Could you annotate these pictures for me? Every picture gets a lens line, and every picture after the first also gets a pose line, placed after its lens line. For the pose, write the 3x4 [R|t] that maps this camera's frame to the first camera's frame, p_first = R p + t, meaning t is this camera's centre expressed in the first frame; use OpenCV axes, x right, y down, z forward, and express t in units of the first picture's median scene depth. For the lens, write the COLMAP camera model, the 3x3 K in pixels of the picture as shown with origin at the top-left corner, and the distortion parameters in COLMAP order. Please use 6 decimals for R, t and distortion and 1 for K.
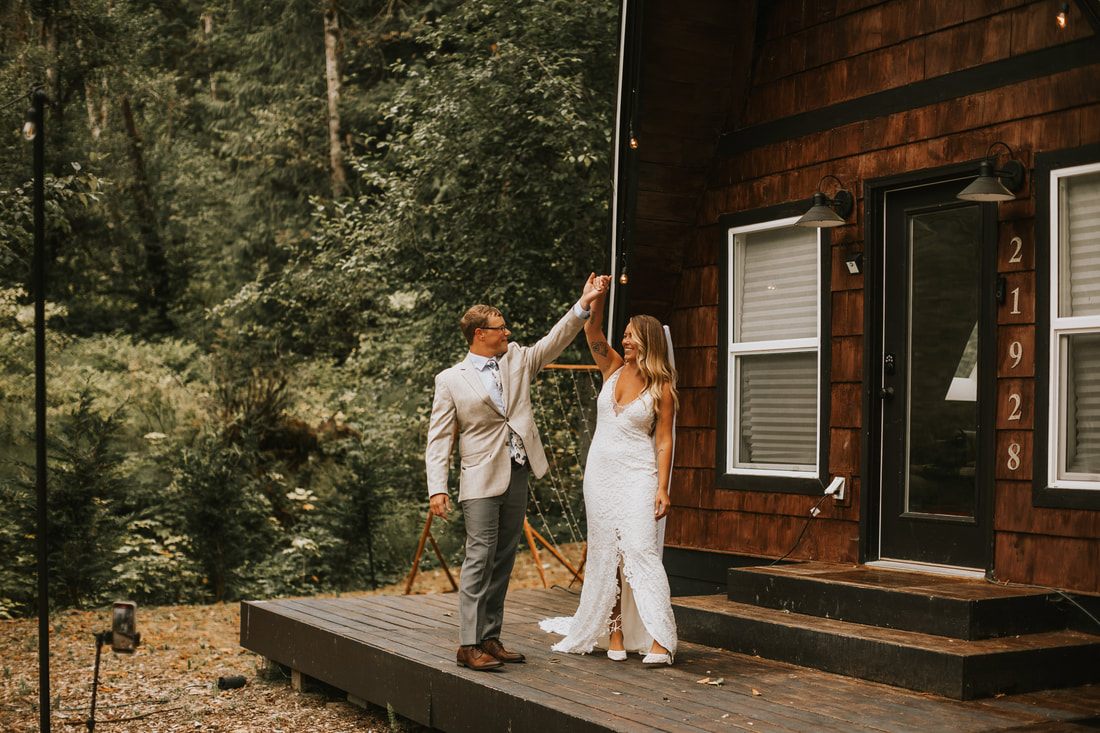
lens RADIAL K [[1572.1, 0, 550.0], [0, 1572.1, 366.5], [0, 0, 1]] dist [-0.124329, 0.043832]
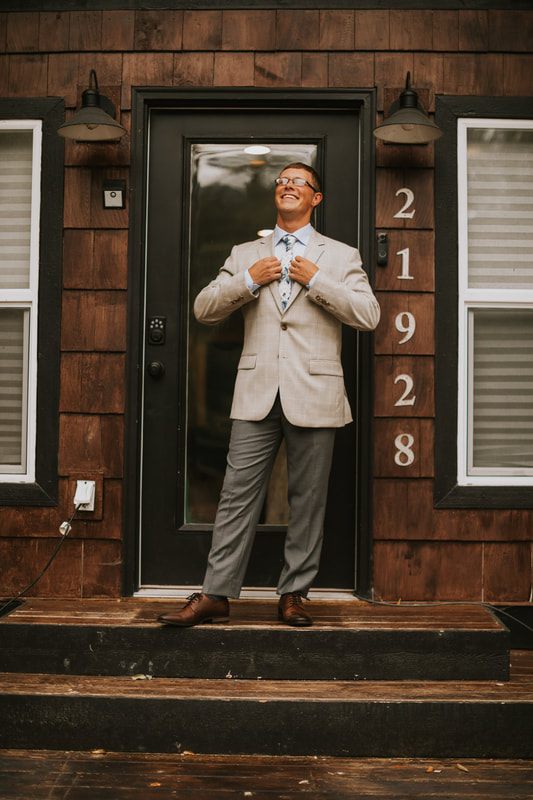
lens RADIAL K [[1206.6, 0, 266.7], [0, 1206.6, 411.6], [0, 0, 1]] dist [-0.185461, 0.363041]
pose [[0.513567, 0.019371, 0.857831, -0.274542], [-0.037931, 0.999280, 0.000144, 0.037730], [-0.857210, -0.032613, 0.513933, 0.687046]]
